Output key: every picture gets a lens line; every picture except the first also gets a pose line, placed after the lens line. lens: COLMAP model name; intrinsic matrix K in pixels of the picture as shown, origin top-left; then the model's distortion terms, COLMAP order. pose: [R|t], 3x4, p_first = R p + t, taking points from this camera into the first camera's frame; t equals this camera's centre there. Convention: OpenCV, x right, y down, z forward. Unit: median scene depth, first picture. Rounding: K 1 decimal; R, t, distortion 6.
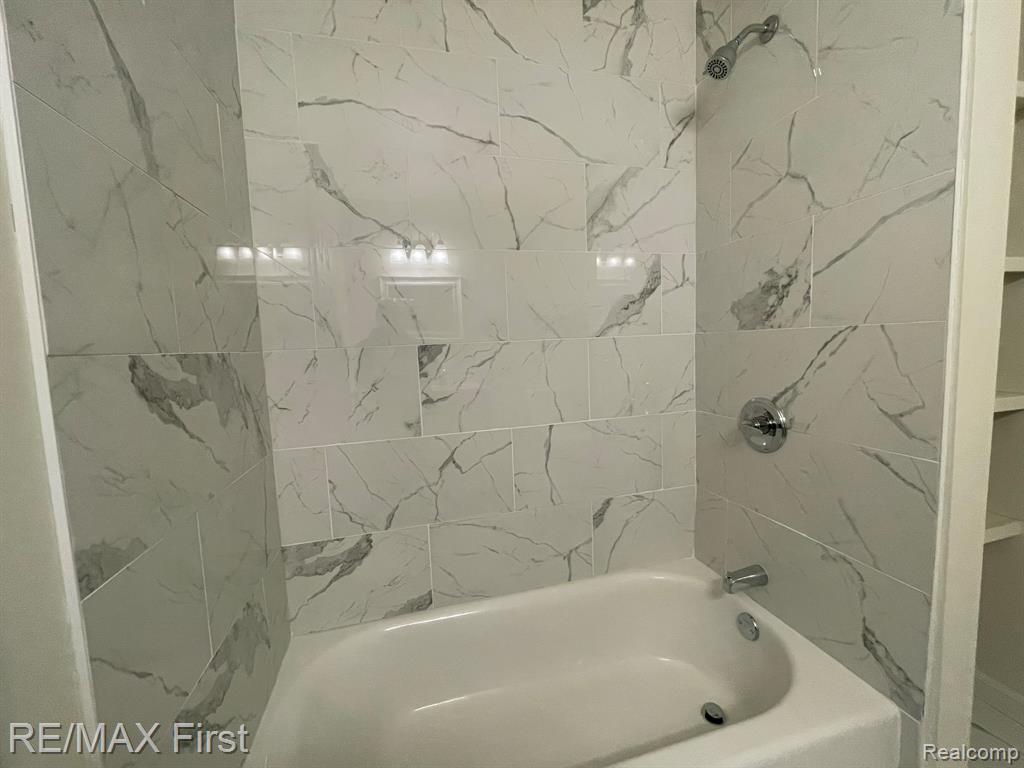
lens RADIAL K [[413.1, 0, 514.3], [0, 413.1, 381.4], [0, 0, 1]] dist [-0.004215, 0.000060]
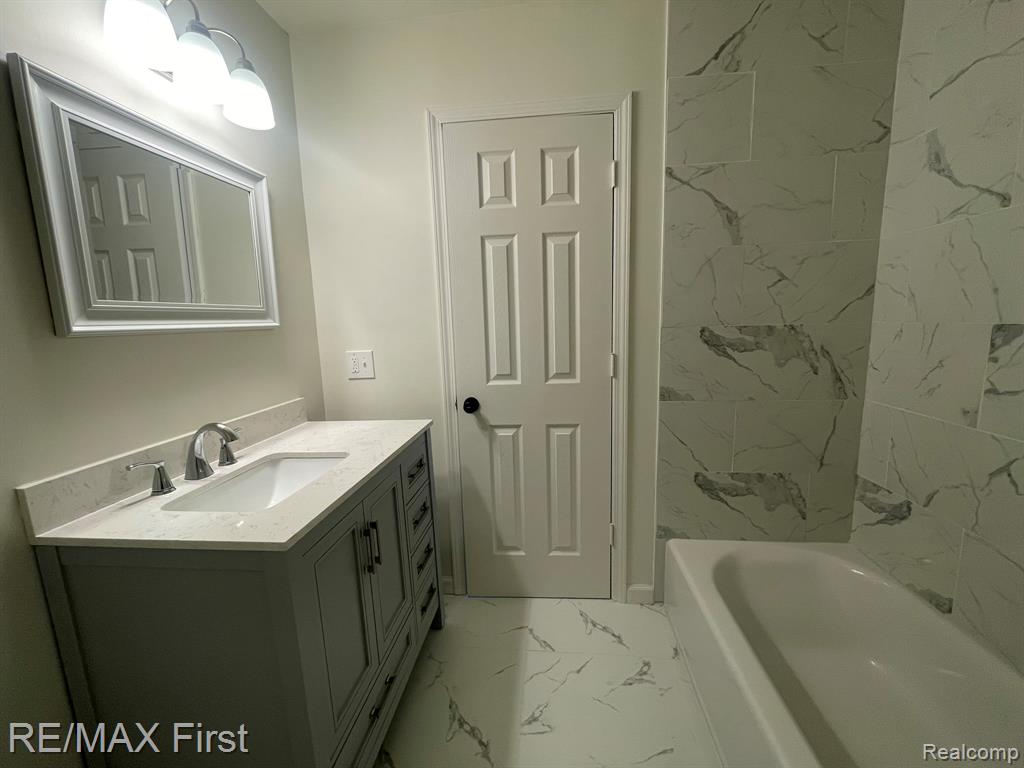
lens RADIAL K [[413.1, 0, 514.3], [0, 413.1, 381.4], [0, 0, 1]] dist [-0.004215, 0.000060]
pose [[-0.351937, 0.189486, -0.916644, 0.917347], [-0.040996, 0.975235, 0.217337, -0.115973], [0.935126, 0.114067, -0.335453, 0.379571]]
